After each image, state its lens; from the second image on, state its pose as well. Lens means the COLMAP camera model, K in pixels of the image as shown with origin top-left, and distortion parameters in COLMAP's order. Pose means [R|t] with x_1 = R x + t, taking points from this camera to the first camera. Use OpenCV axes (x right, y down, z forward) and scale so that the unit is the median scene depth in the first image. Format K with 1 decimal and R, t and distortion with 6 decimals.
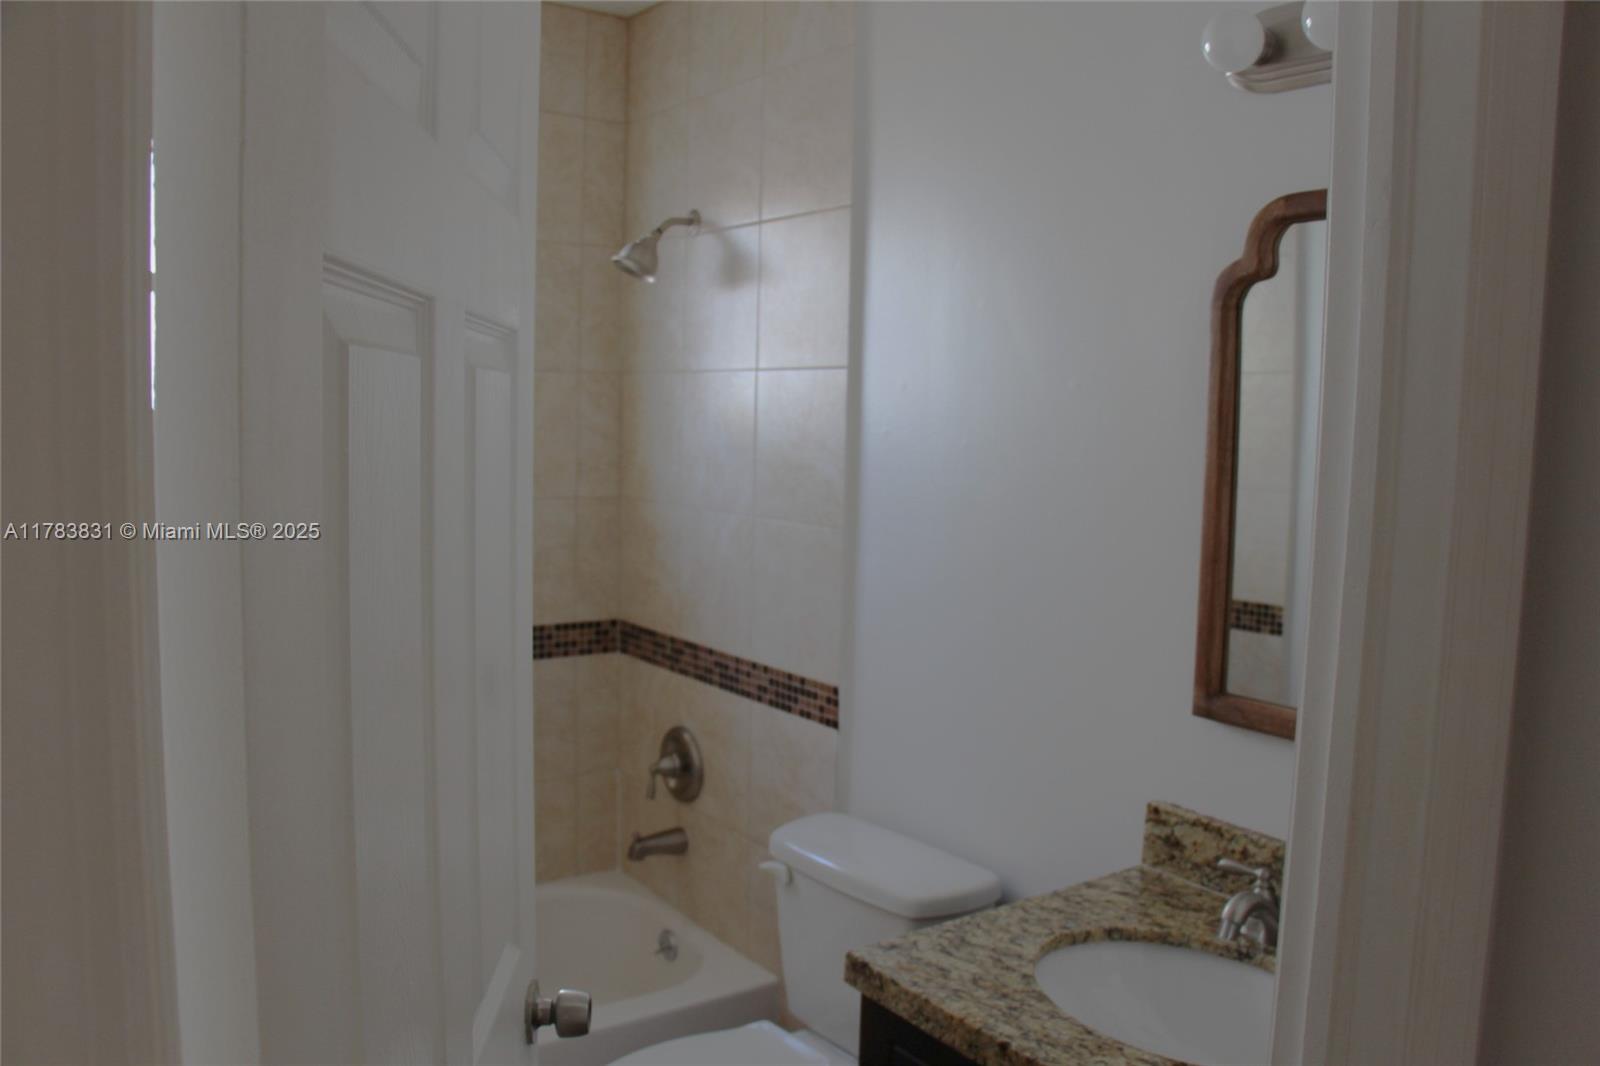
lens RADIAL K [[1309.4, 0, 796.3], [0, 1309.4, 538.5], [0, 0, 1]] dist [-0.193372, 0.161052]
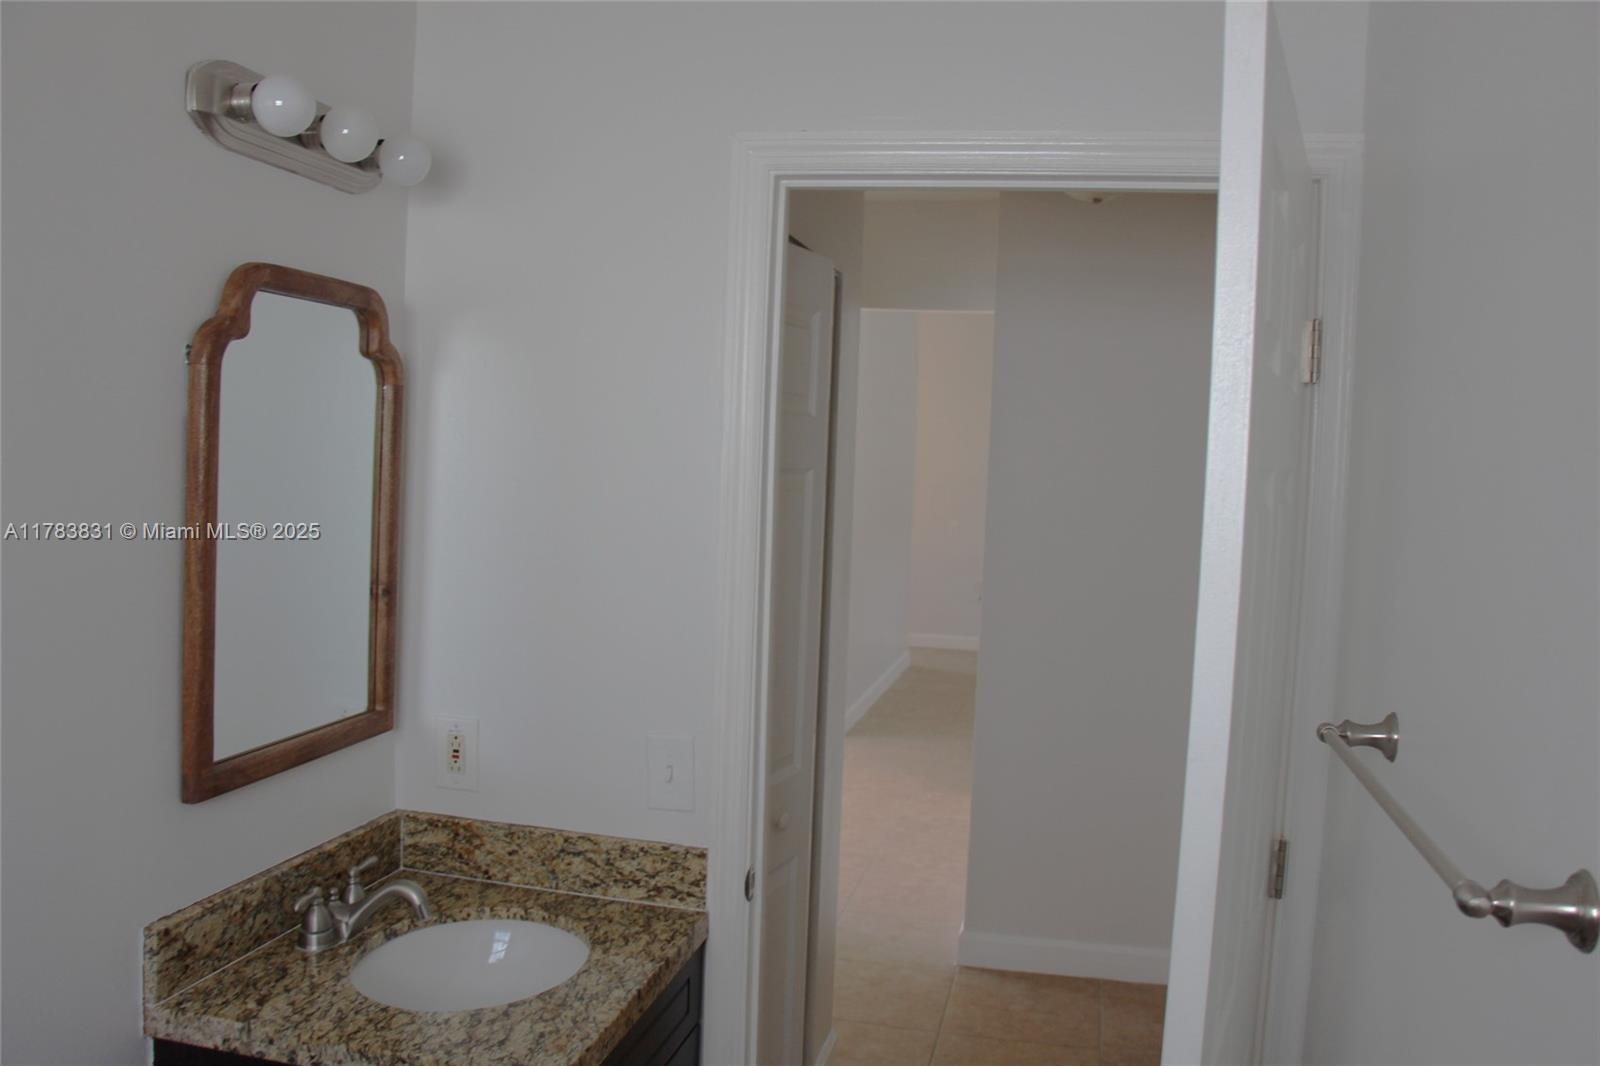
lens RADIAL K [[1309.4, 0, 796.3], [0, 1309.4, 538.5], [0, 0, 1]] dist [-0.193372, 0.161052]
pose [[-0.680261, -0.091933, 0.727182, -0.628078], [0.018745, 0.989597, 0.142643, -0.172080], [-0.732731, 0.110665, -0.671460, 1.284750]]
